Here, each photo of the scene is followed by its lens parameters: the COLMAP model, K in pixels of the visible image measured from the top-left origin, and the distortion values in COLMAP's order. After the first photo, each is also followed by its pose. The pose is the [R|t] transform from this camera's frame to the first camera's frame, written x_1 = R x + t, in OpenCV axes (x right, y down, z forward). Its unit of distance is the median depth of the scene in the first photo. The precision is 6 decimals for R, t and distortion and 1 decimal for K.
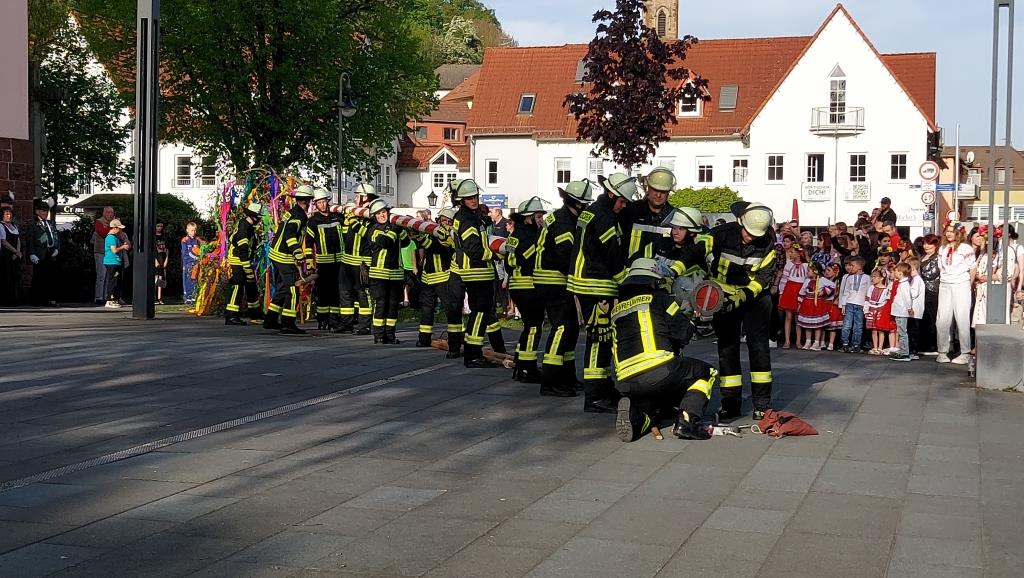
lens RADIAL K [[1483.5, 0, 489.6], [0, 1483.5, 299.5], [0, 0, 1]] dist [0.072855, 0.000000]
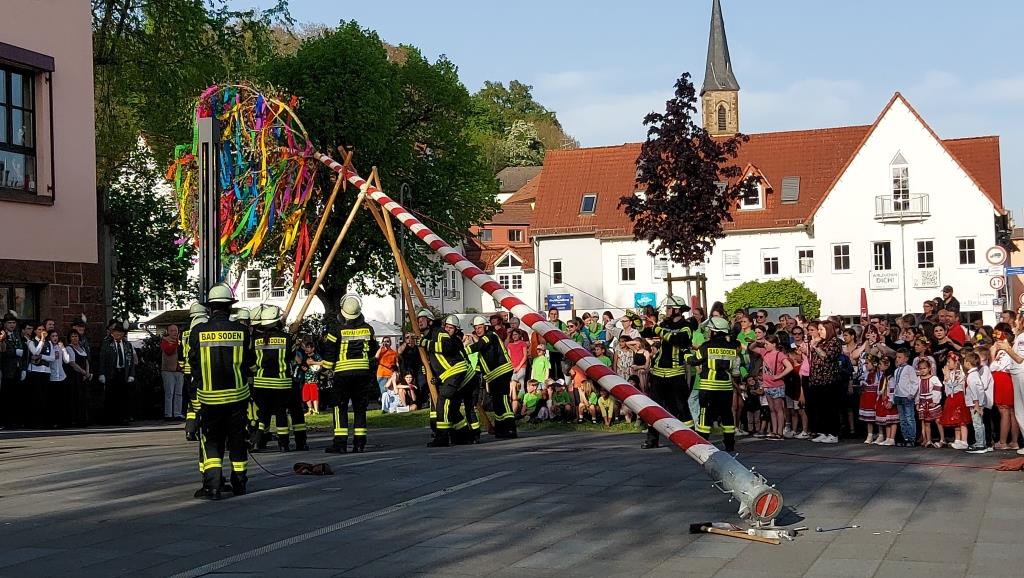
lens RADIAL K [[1483.5, 0, 491.1], [0, 1483.5, 296.5], [0, 0, 1]] dist [0.072855, 0.000000]
pose [[0.998221, -0.039051, -0.045050, 0.002191], [0.035833, 0.996893, -0.070149, -0.000909], [0.047649, 0.068410, 0.996519, -0.001875]]
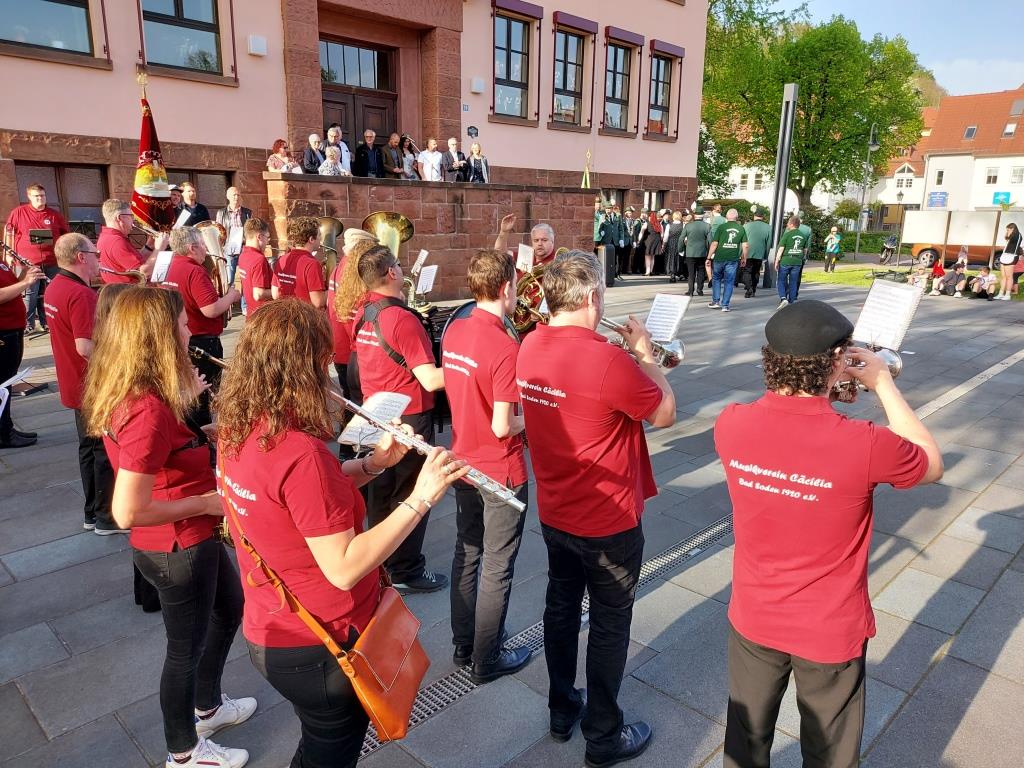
lens RADIAL K [[743.8, 0, 508.4], [0, 743.8, 392.0], [0, 0, 1]] dist [0.057371, -0.052329]
pose [[0.889192, 0.105518, -0.445200, -0.029169], [-0.018831, 0.980659, 0.194817, -0.009064], [0.457146, -0.164846, 0.873981, 0.027483]]
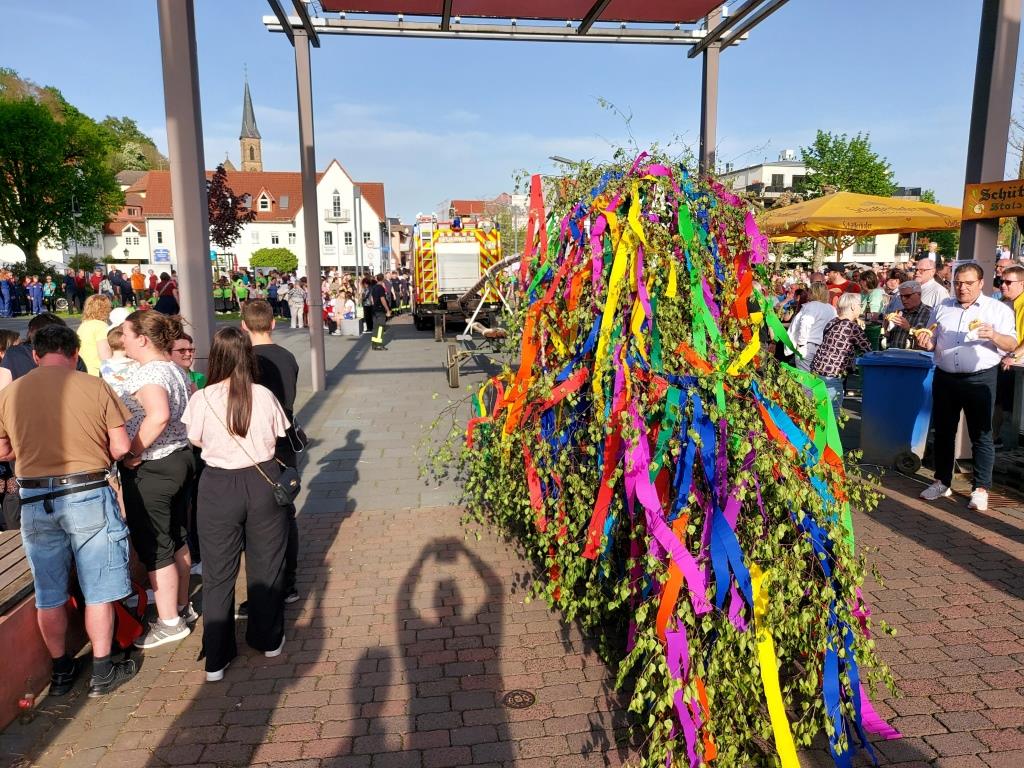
lens RADIAL K [[743.8, 0, 508.5], [0, 743.8, 388.9], [0, 0, 1]] dist [0.057371, -0.052329]
pose [[0.909805, -0.076061, 0.408007, 0.000632], [0.026416, 0.991683, 0.125966, -0.002382], [-0.414194, -0.103827, 0.904247, -0.102557]]
